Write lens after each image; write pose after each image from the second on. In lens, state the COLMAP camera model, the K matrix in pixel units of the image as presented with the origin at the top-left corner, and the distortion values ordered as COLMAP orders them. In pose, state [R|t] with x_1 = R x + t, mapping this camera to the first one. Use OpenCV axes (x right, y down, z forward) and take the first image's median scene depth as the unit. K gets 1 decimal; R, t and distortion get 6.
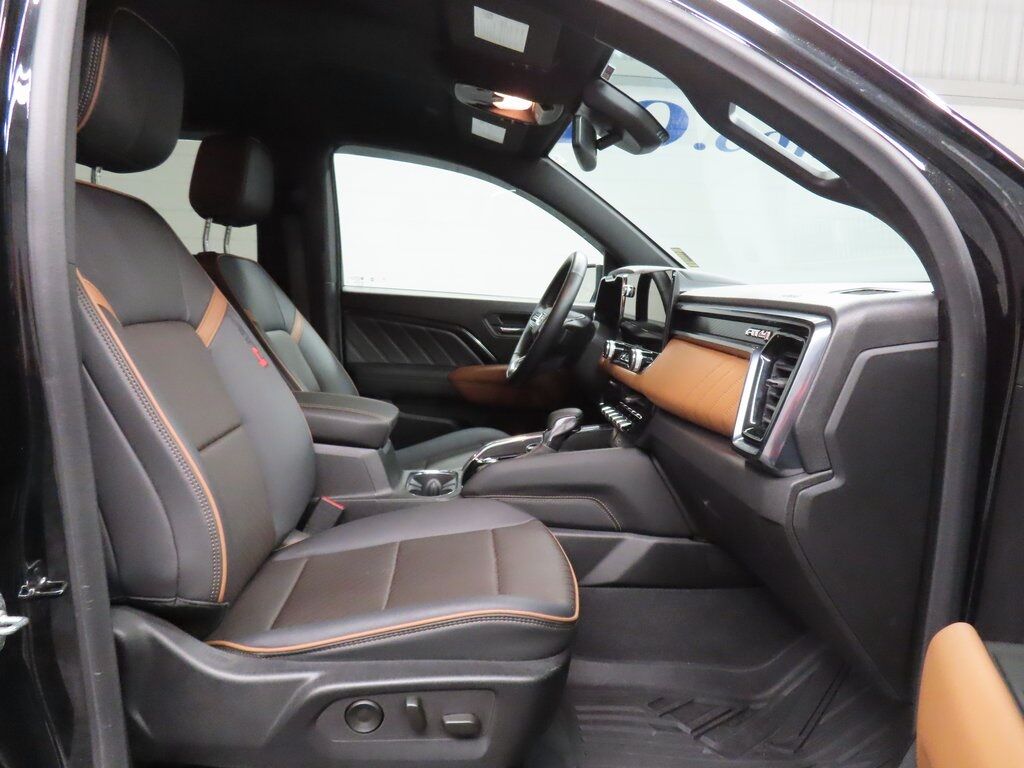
lens RADIAL K [[731.9, 0, 509.5], [0, 731.9, 381.8], [0, 0, 1]] dist [-0.004638, 0.002436]
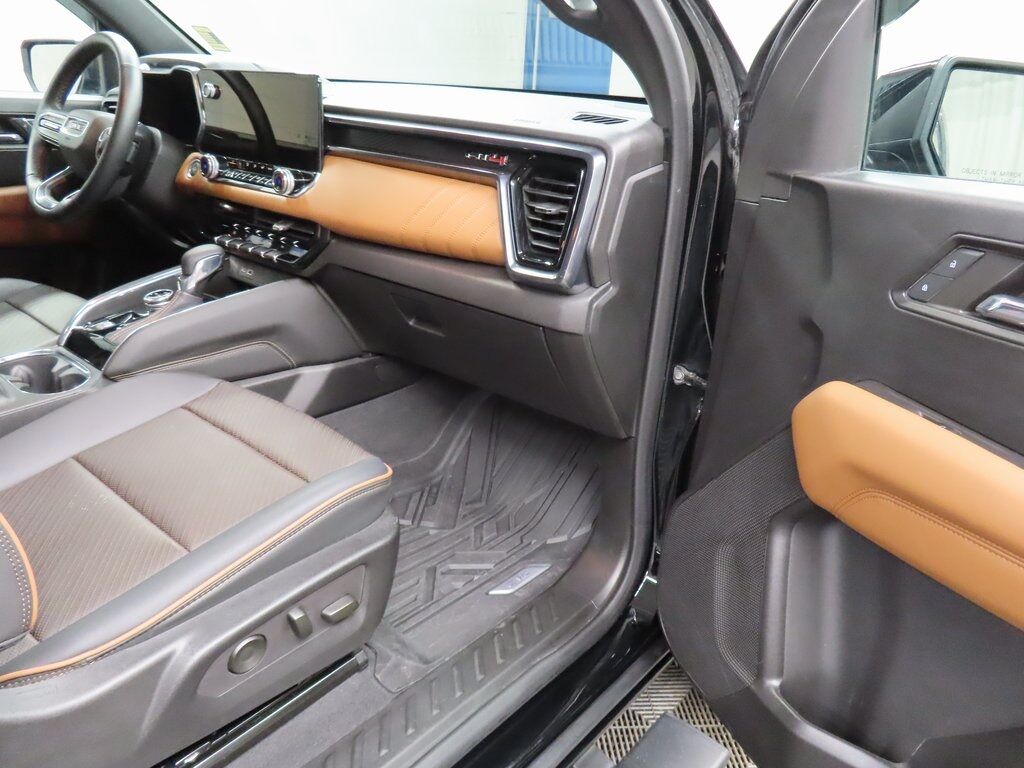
lens RADIAL K [[731.9, 0, 509.5], [0, 731.9, 381.8], [0, 0, 1]] dist [-0.004638, 0.002436]
pose [[0.694447, -0.274261, 0.665225, -0.331506], [0.062398, 0.943981, 0.324048, -0.079042], [-0.716833, -0.183526, 0.672658, 0.174435]]
